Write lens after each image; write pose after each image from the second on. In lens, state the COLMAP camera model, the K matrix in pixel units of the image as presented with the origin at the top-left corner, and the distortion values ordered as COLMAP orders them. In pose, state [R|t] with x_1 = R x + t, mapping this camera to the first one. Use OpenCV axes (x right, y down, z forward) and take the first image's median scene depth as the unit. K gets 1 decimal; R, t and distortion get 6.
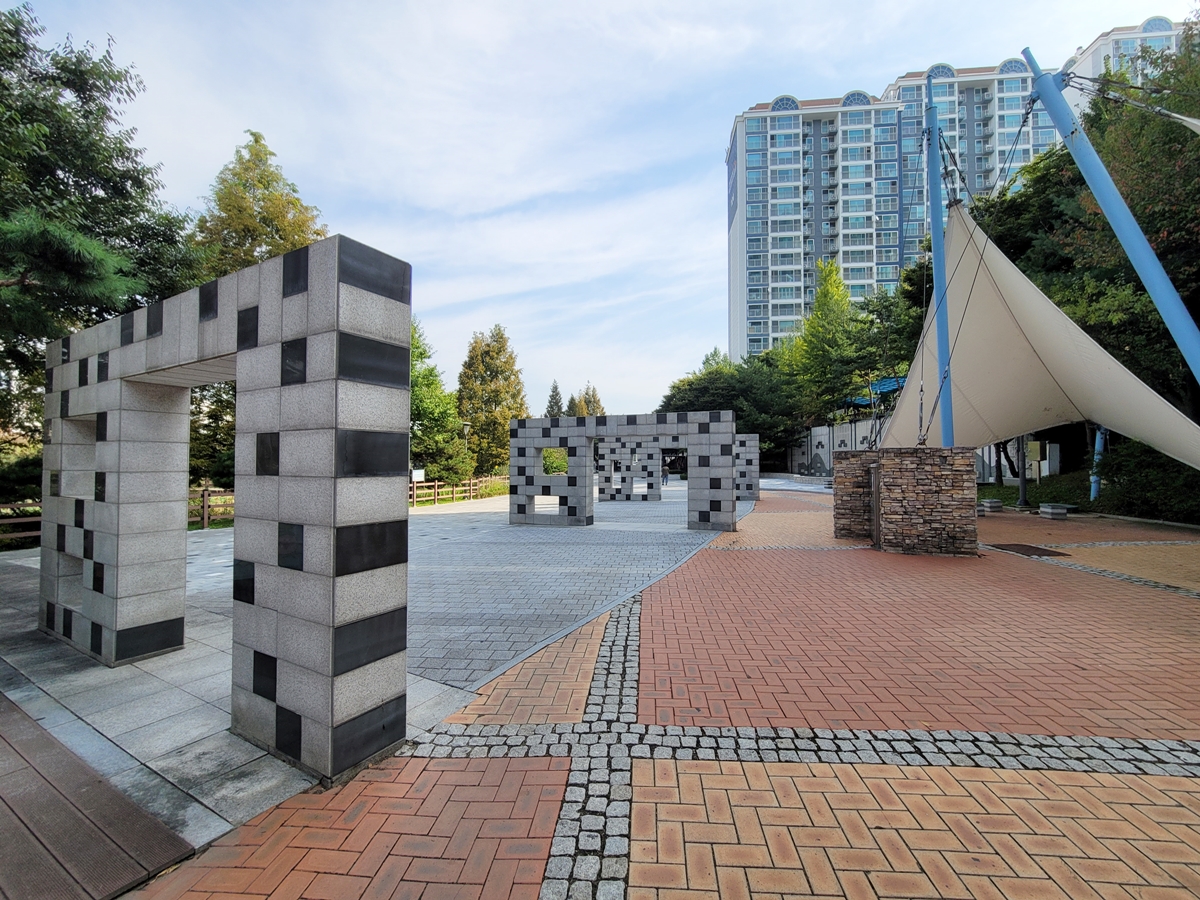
lens RADIAL K [[489.6, 0, 606.3], [0, 489.6, 451.7], [0, 0, 1]] dist [-0.002606, 0.000049]
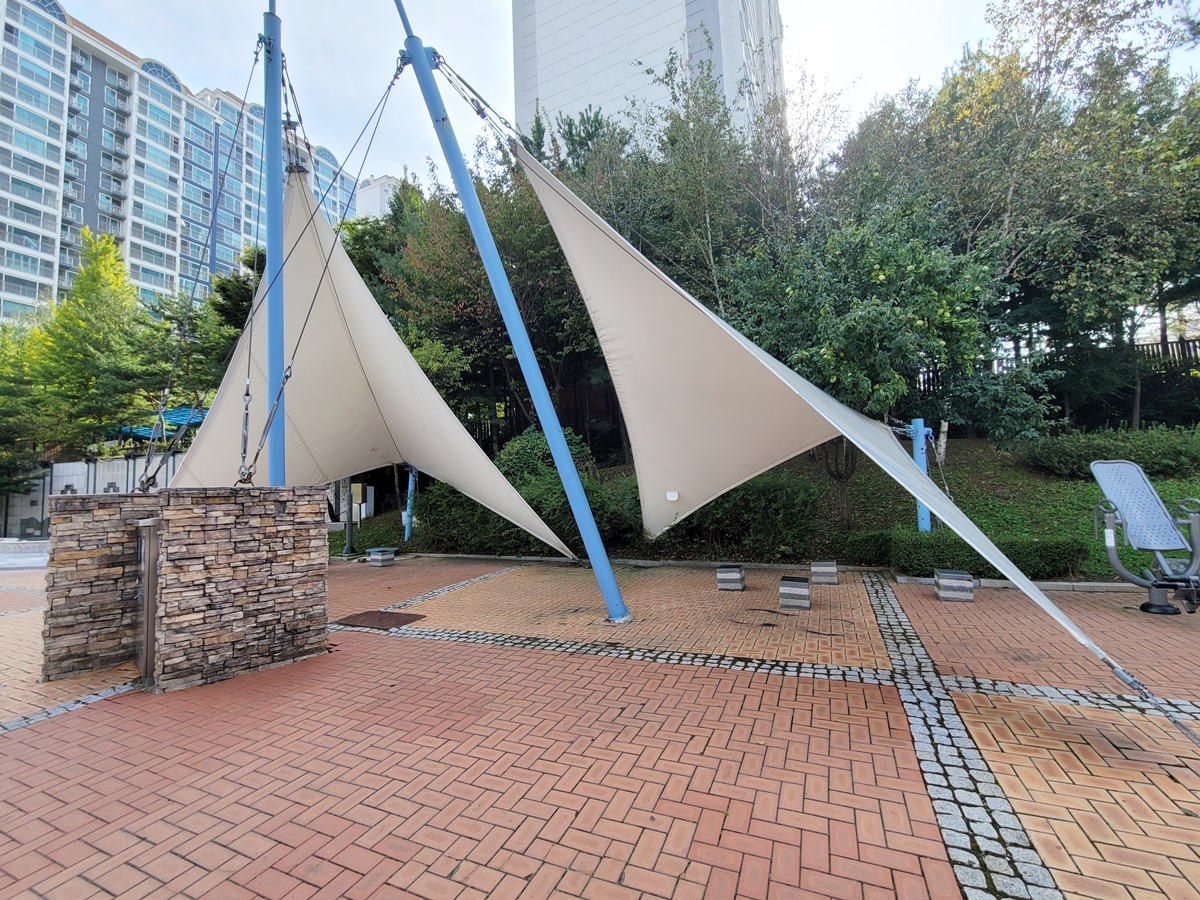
lens RADIAL K [[489.6, 0, 606.1], [0, 489.6, 454.0], [0, 0, 1]] dist [-0.002606, 0.000049]
pose [[0.332403, 0.064571, 0.940924, 0.130167], [0.017995, 0.997038, -0.074779, 0.001926], [-0.942966, 0.041789, 0.330257, 0.220177]]
